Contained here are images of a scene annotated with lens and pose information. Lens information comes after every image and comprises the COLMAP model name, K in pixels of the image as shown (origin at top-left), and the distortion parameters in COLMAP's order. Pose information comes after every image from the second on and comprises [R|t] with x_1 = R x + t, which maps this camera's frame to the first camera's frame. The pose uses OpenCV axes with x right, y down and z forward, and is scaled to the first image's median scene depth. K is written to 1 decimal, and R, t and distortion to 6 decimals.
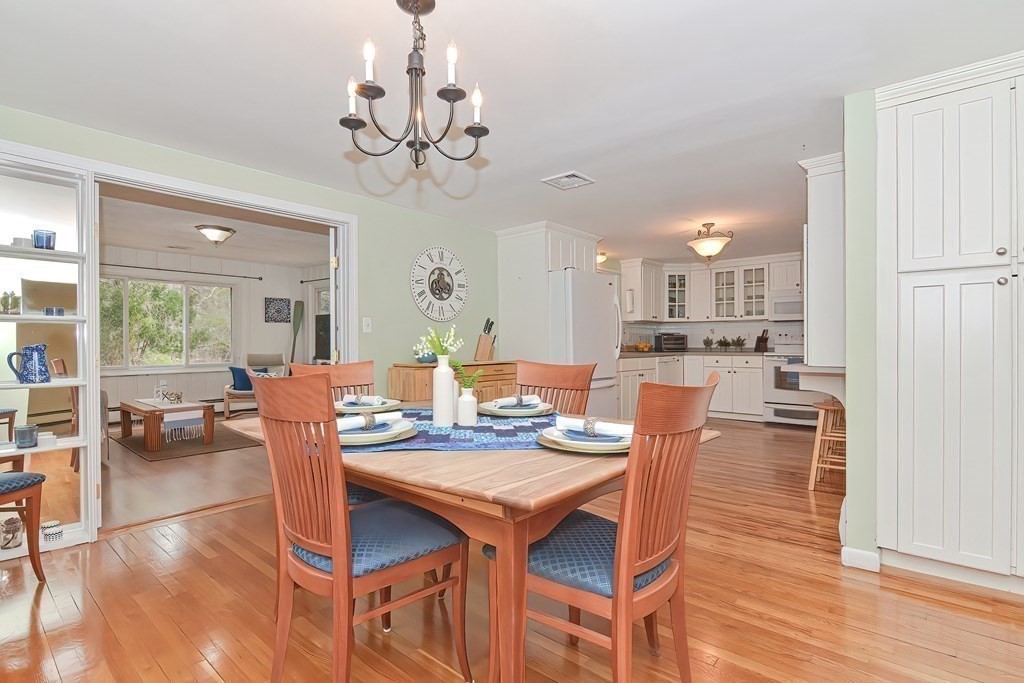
lens RADIAL K [[497.0, 0, 512.0], [0, 497.0, 341.5], [0, 0, 1]] dist [0.003045, -0.009736]
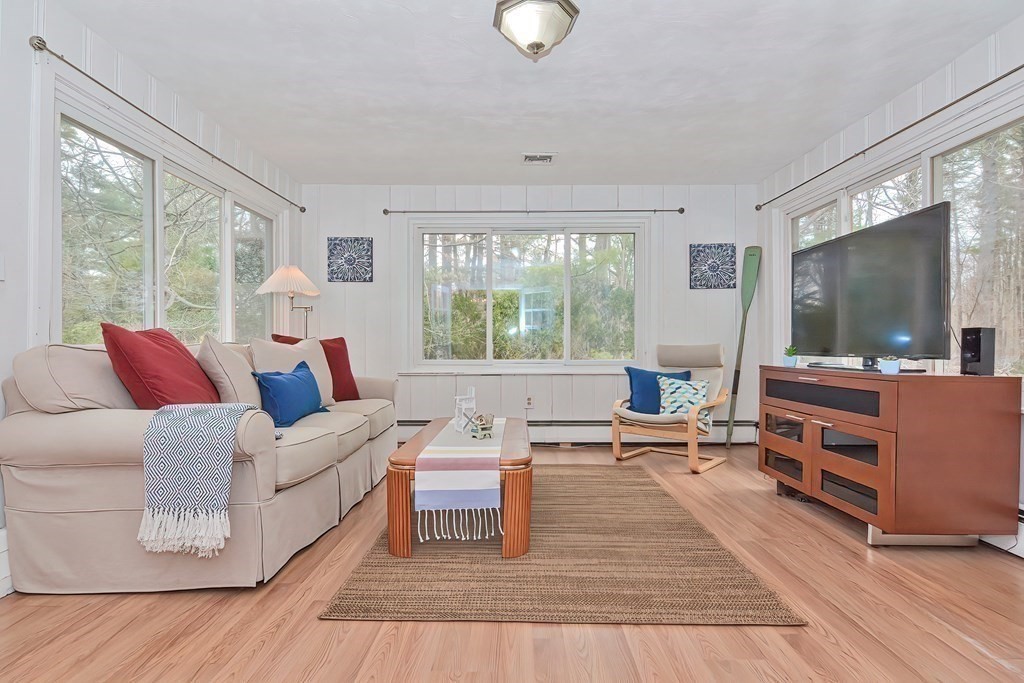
lens RADIAL K [[497.0, 0, 512.0], [0, 497.0, 341.5], [0, 0, 1]] dist [0.003045, -0.009736]
pose [[0.652878, -0.010796, -0.757386, -0.218661], [-0.000950, 0.999886, -0.015072, 0.029677], [0.757462, 0.010560, 0.652794, 0.514865]]
